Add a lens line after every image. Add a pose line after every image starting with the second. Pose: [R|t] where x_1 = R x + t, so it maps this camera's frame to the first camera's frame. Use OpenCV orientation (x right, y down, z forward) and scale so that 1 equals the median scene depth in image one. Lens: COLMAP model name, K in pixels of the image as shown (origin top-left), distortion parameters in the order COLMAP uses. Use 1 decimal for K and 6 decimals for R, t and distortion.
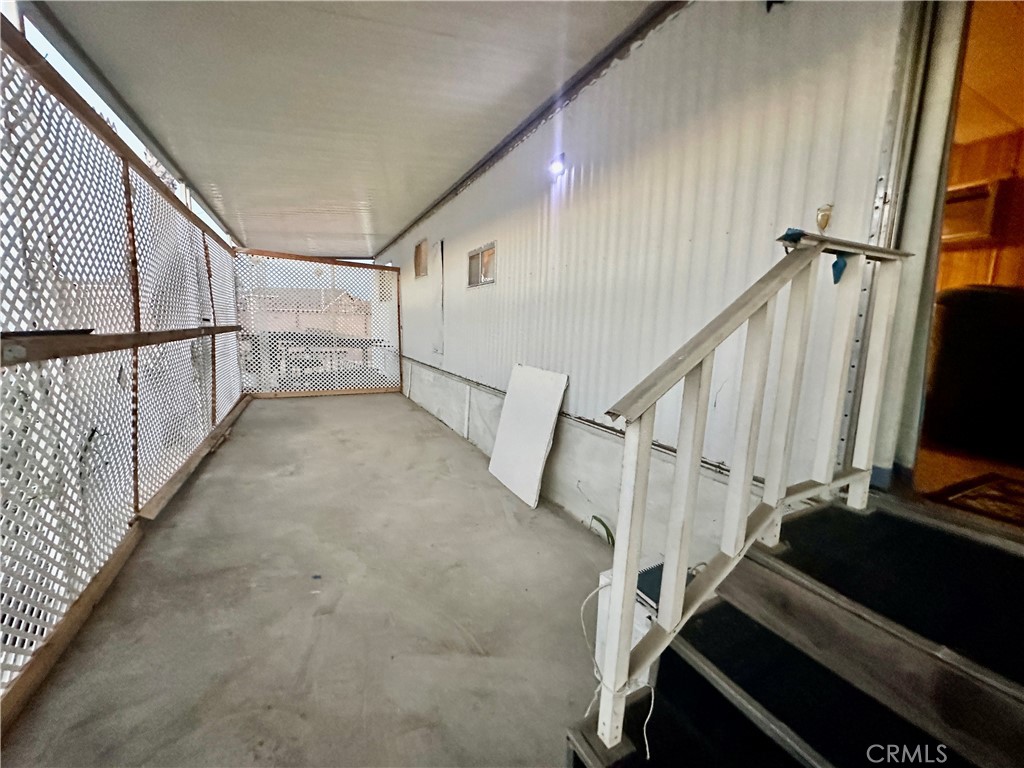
lens RADIAL K [[410.0, 0, 511.3], [0, 410.0, 386.9], [0, 0, 1]] dist [-0.001699, 0.000454]
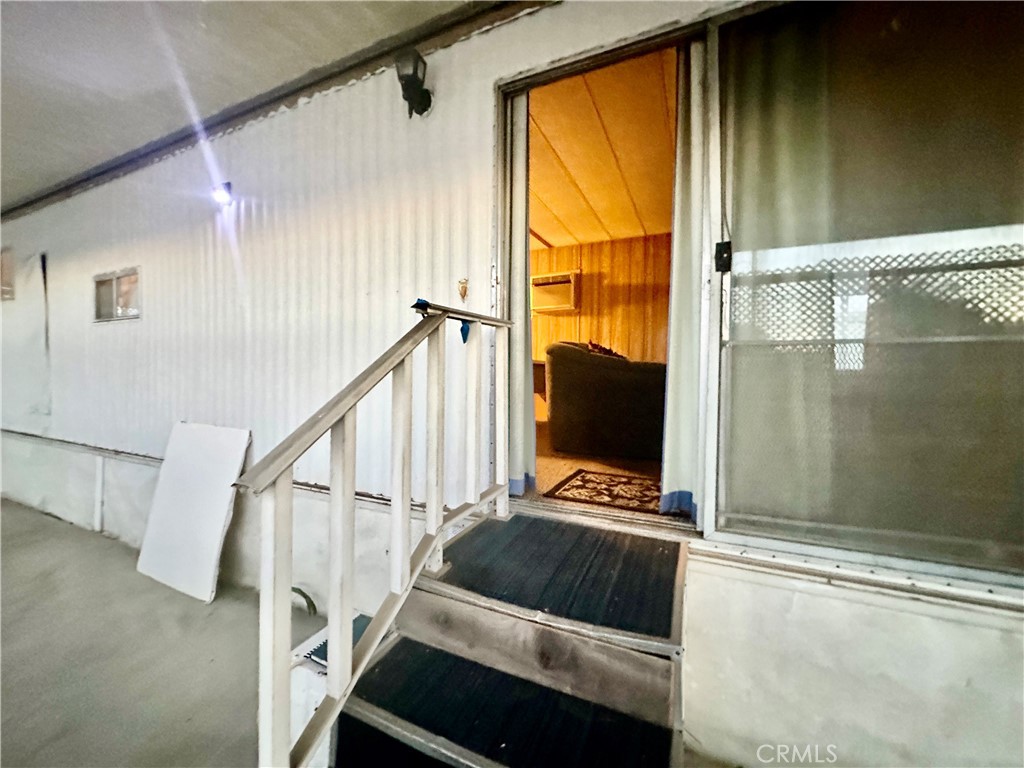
lens RADIAL K [[410.0, 0, 511.3], [0, 410.0, 386.9], [0, 0, 1]] dist [-0.001699, 0.000454]
pose [[0.788794, -0.042016, 0.613220, 0.101022], [0.102045, 0.992768, -0.063239, -0.018167], [-0.606128, 0.112459, 0.787377, -0.059502]]
